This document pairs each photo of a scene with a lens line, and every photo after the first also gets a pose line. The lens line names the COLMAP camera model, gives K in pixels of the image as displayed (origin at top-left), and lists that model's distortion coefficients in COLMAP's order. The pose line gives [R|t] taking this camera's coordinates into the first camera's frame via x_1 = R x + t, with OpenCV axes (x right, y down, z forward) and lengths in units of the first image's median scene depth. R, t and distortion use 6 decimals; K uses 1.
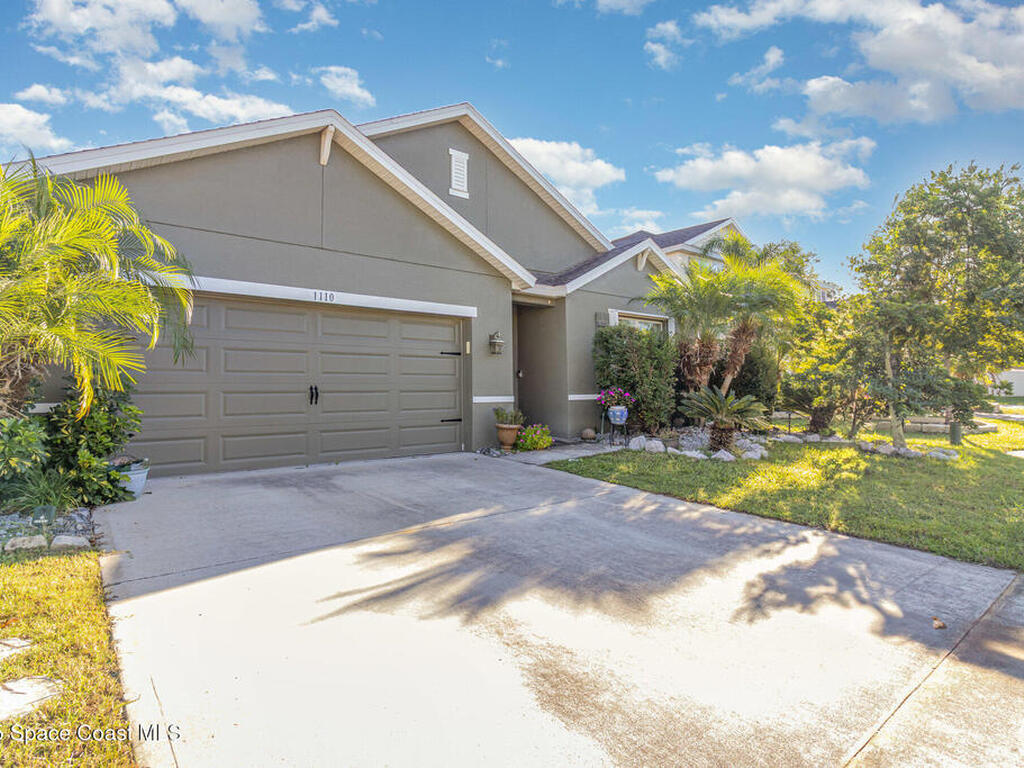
lens RADIAL K [[535.8, 0, 513.7], [0, 535.8, 380.5], [0, 0, 1]] dist [-0.000144, 0.000201]
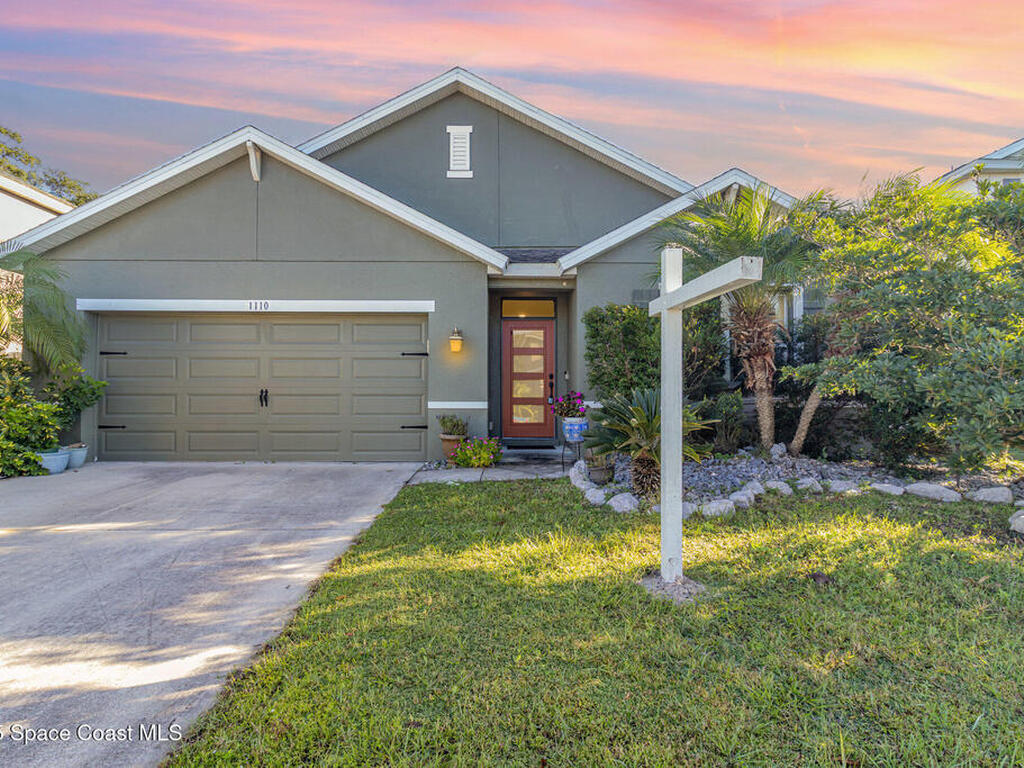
lens RADIAL K [[528.3, 0, 512.7], [0, 528.3, 405.8], [0, 0, 1]] dist [0.000750, 0.000005]
pose [[0.790098, 0.017040, -0.612743, 0.570795], [0.004860, 0.999408, 0.034060, 0.007747], [0.612961, -0.029889, 0.789548, 0.387519]]
